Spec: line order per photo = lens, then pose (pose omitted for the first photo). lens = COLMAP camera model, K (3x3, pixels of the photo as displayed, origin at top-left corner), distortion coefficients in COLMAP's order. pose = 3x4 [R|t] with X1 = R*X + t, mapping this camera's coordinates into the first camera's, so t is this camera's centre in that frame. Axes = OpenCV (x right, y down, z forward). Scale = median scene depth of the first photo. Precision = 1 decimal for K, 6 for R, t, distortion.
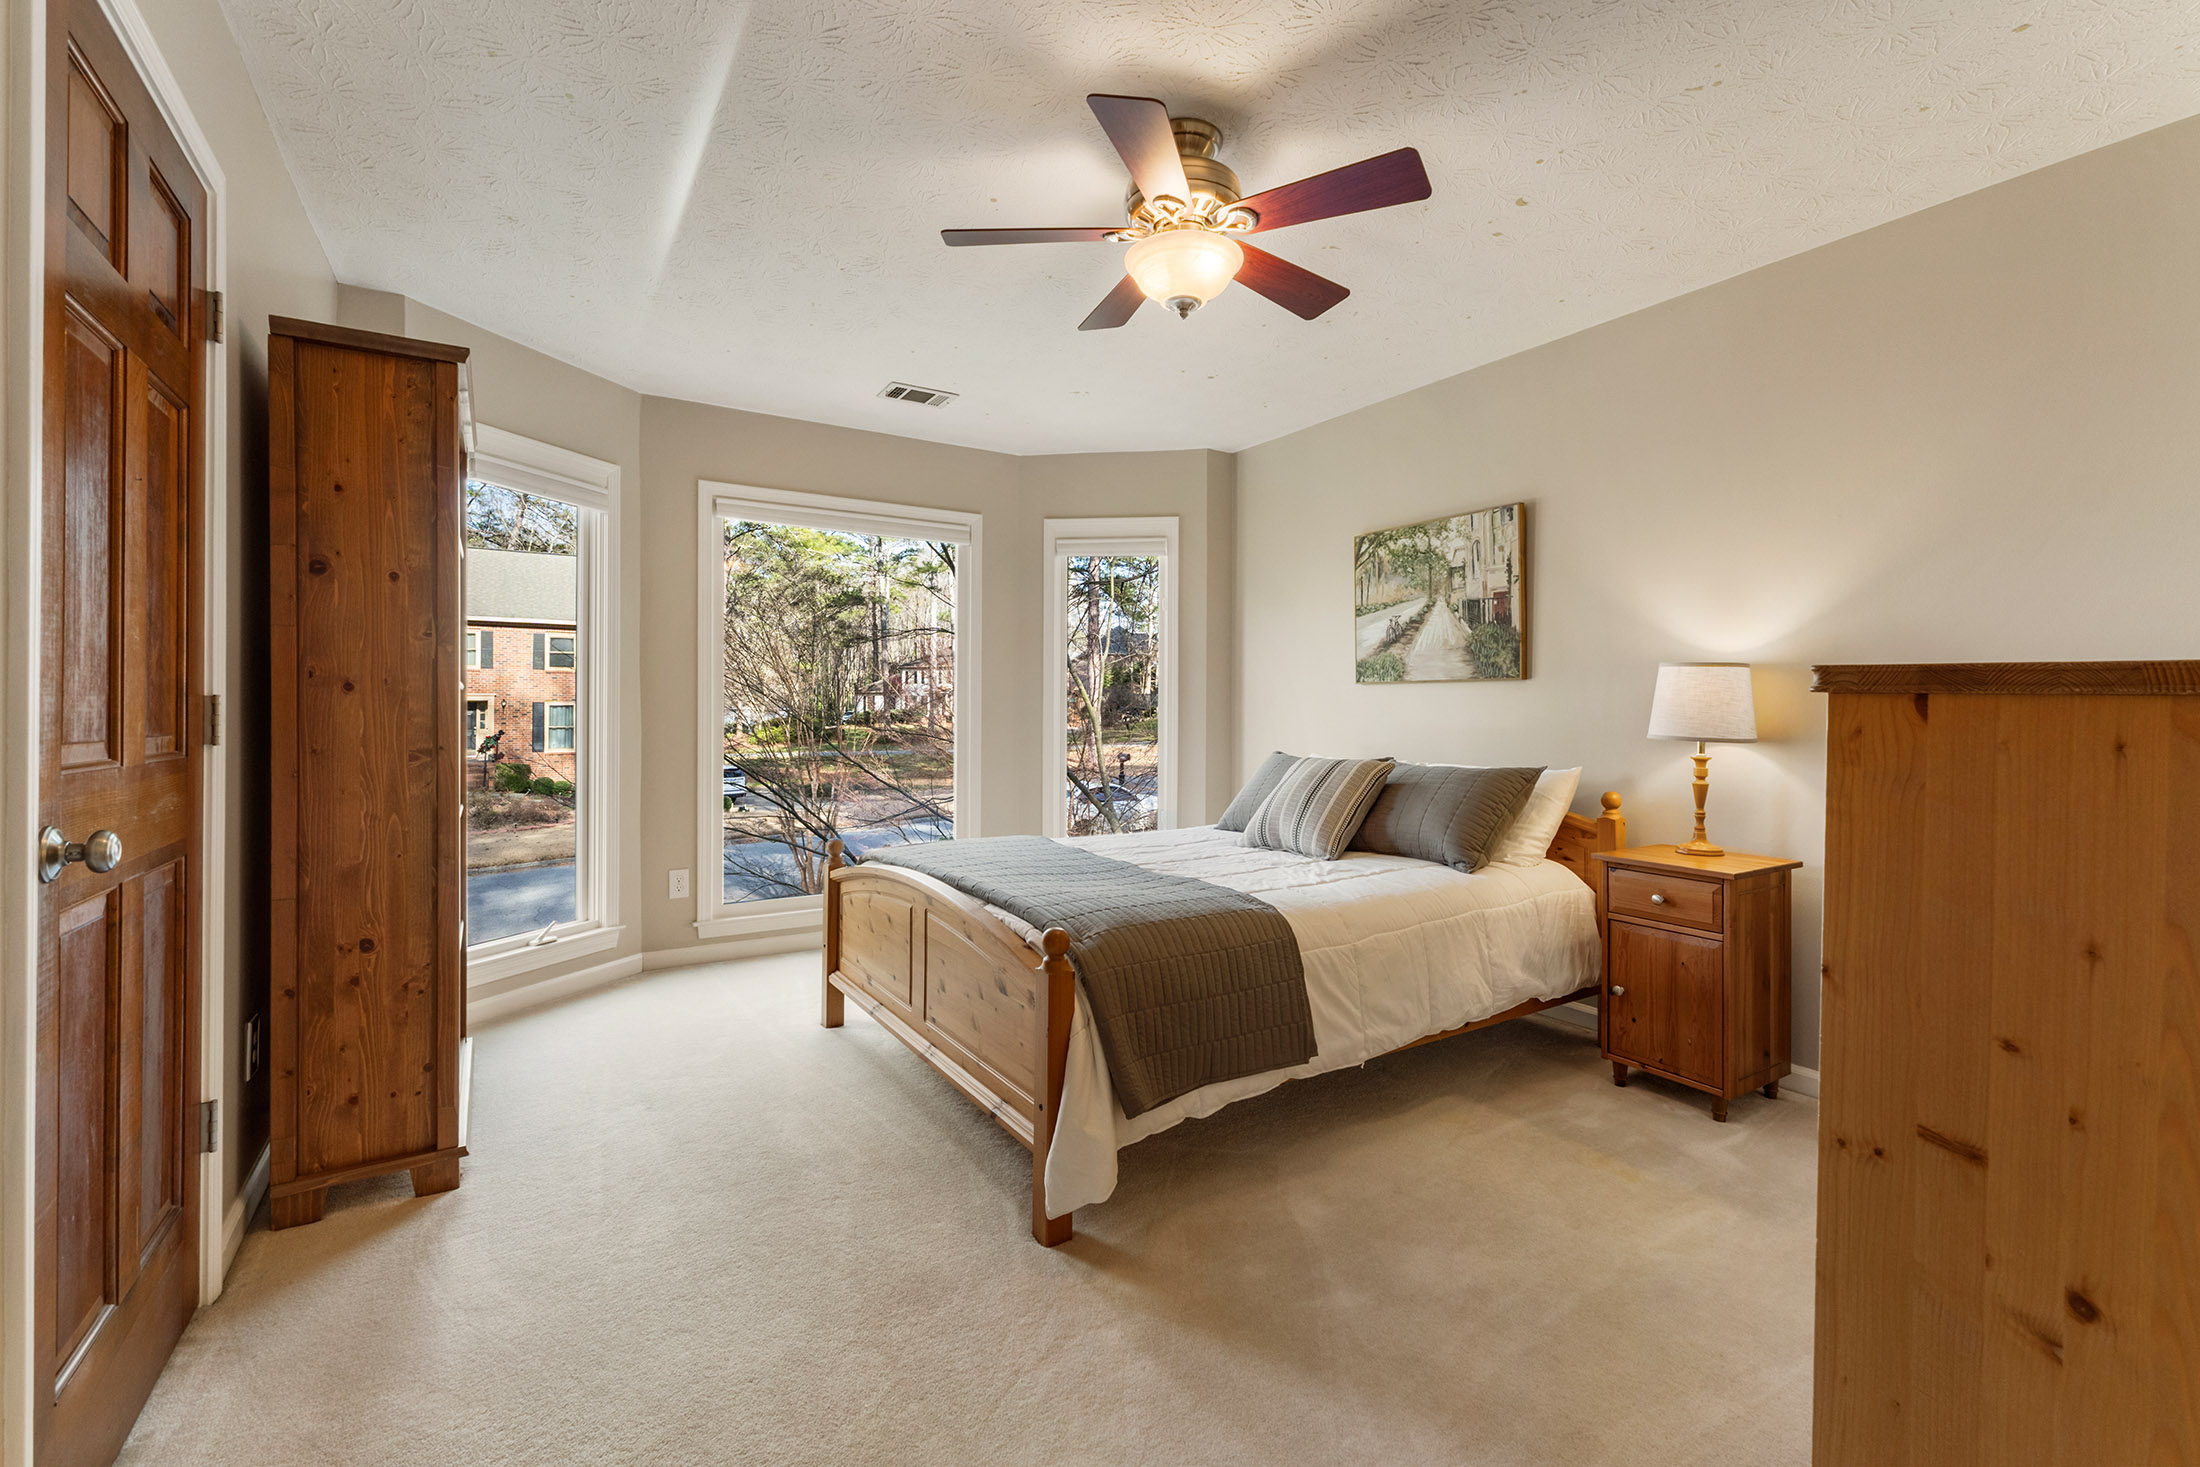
lens RADIAL K [[938.5, 0, 1103.8], [0, 938.5, 713.7], [0, 0, 1]] dist [0.005560, -0.000531]
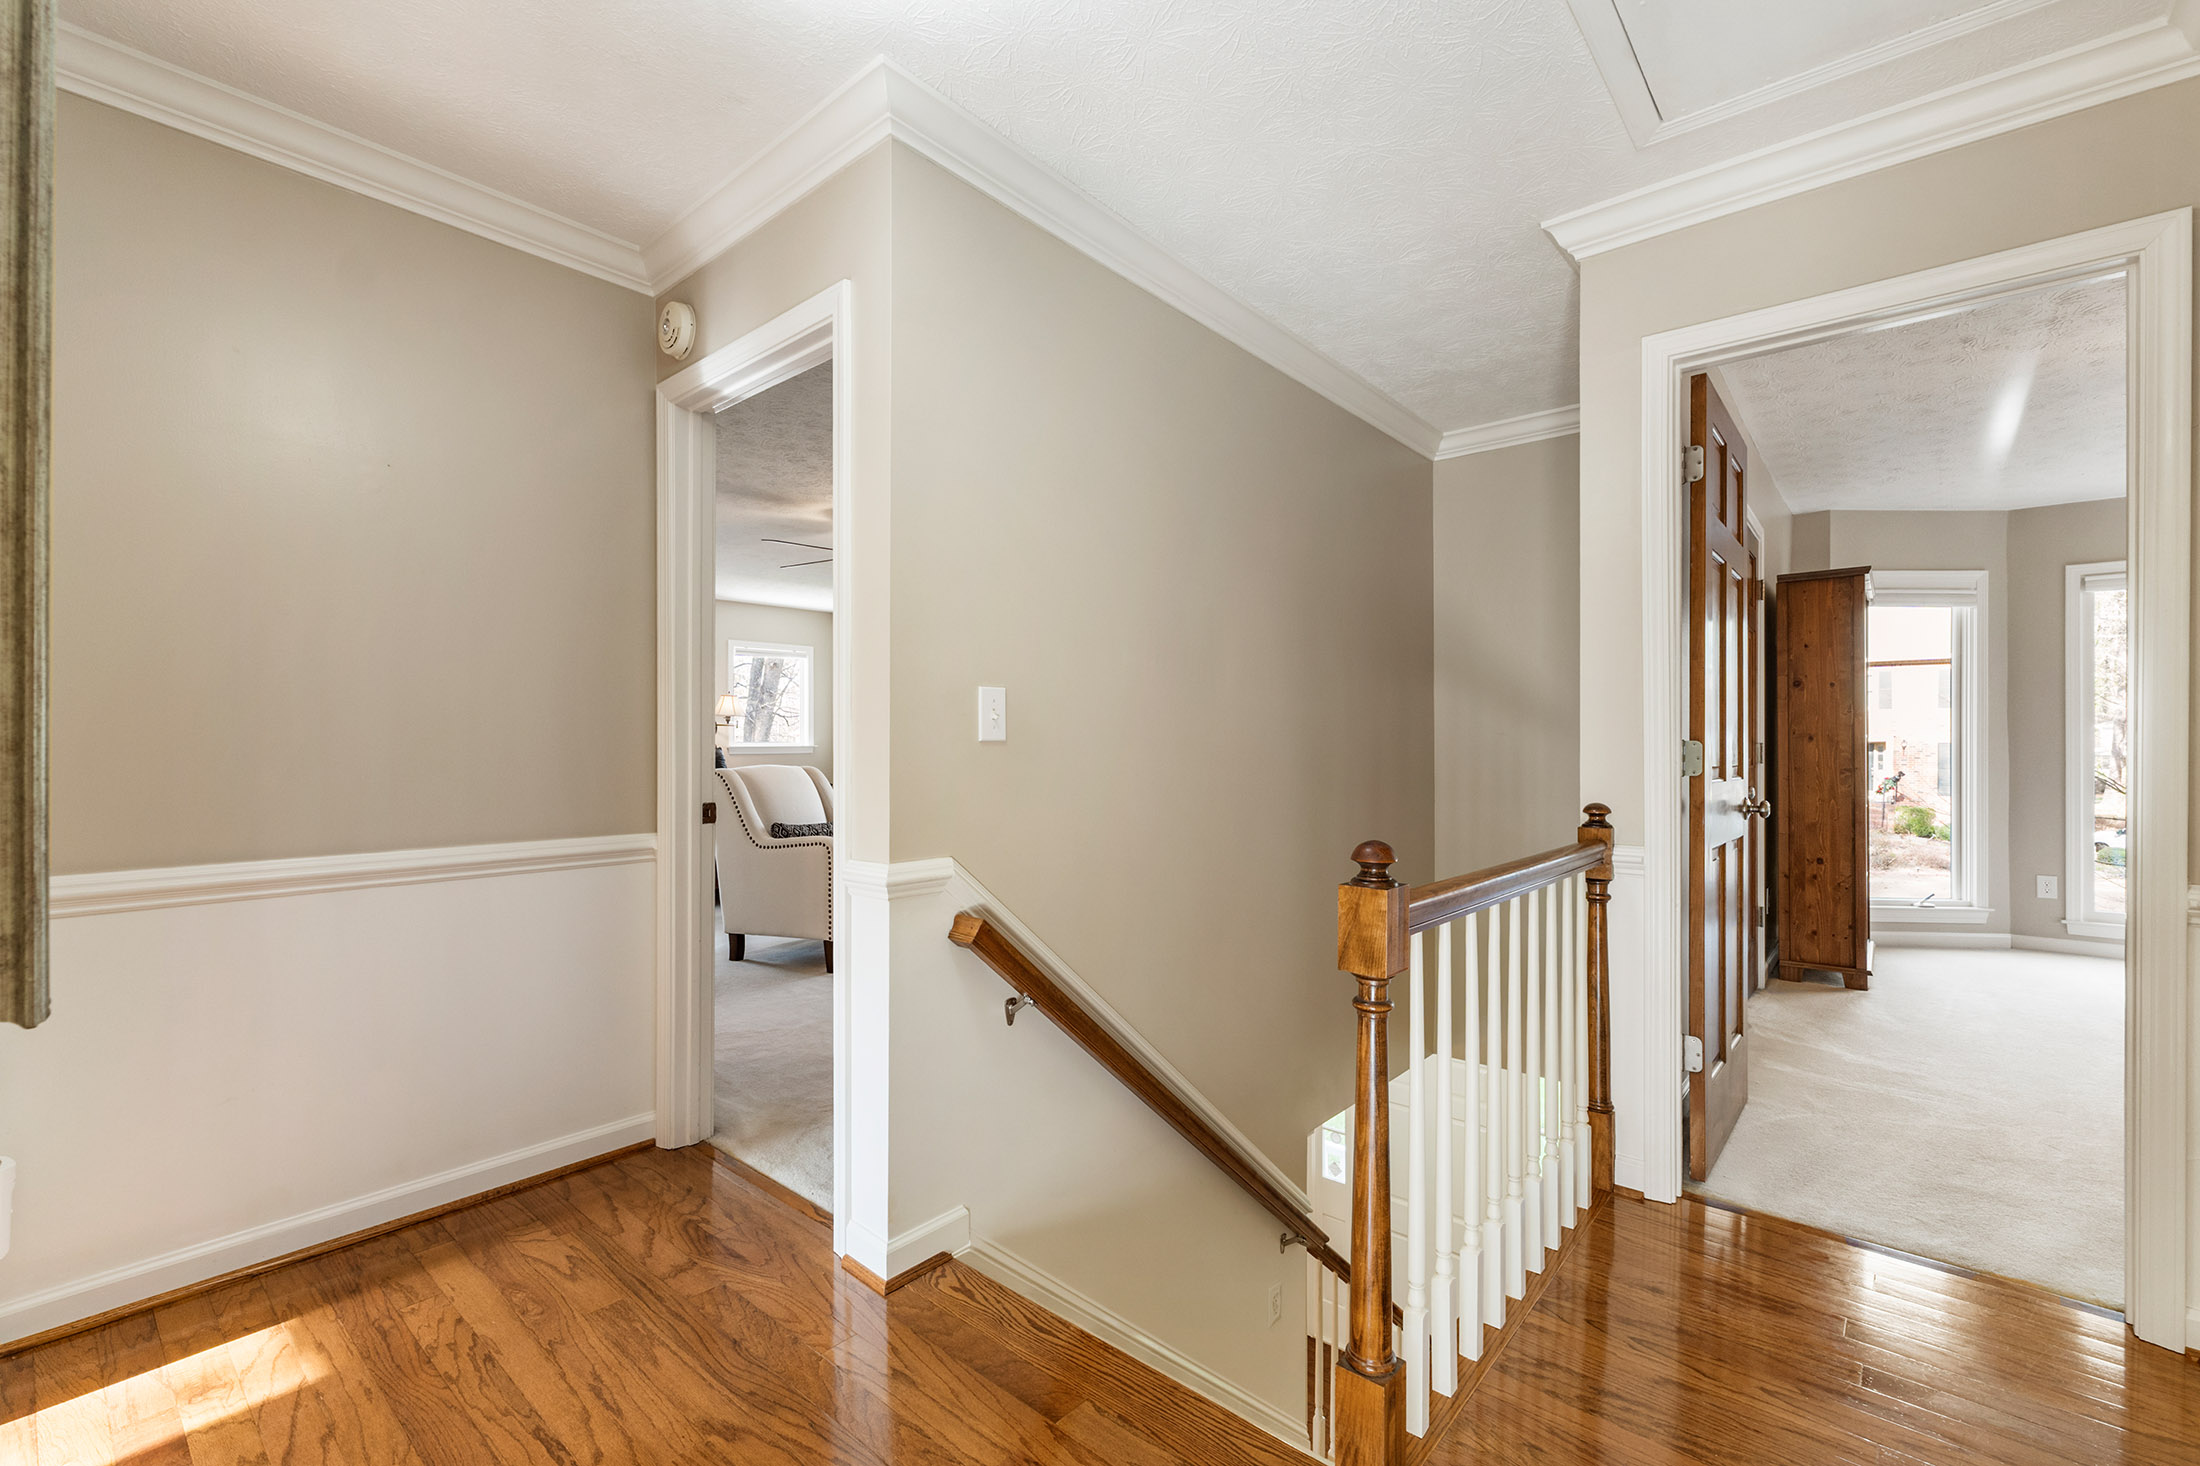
lens RADIAL K [[938.5, 0, 1112.2], [0, 938.5, 741.8], [0, 0, 1]] dist [0.005560, -0.000531]
pose [[0.298138, -0.008831, -0.954482, 0.742952], [-0.004919, 0.999930, -0.010788, 0.009536], [0.954510, 0.007911, 0.298073, -1.119068]]
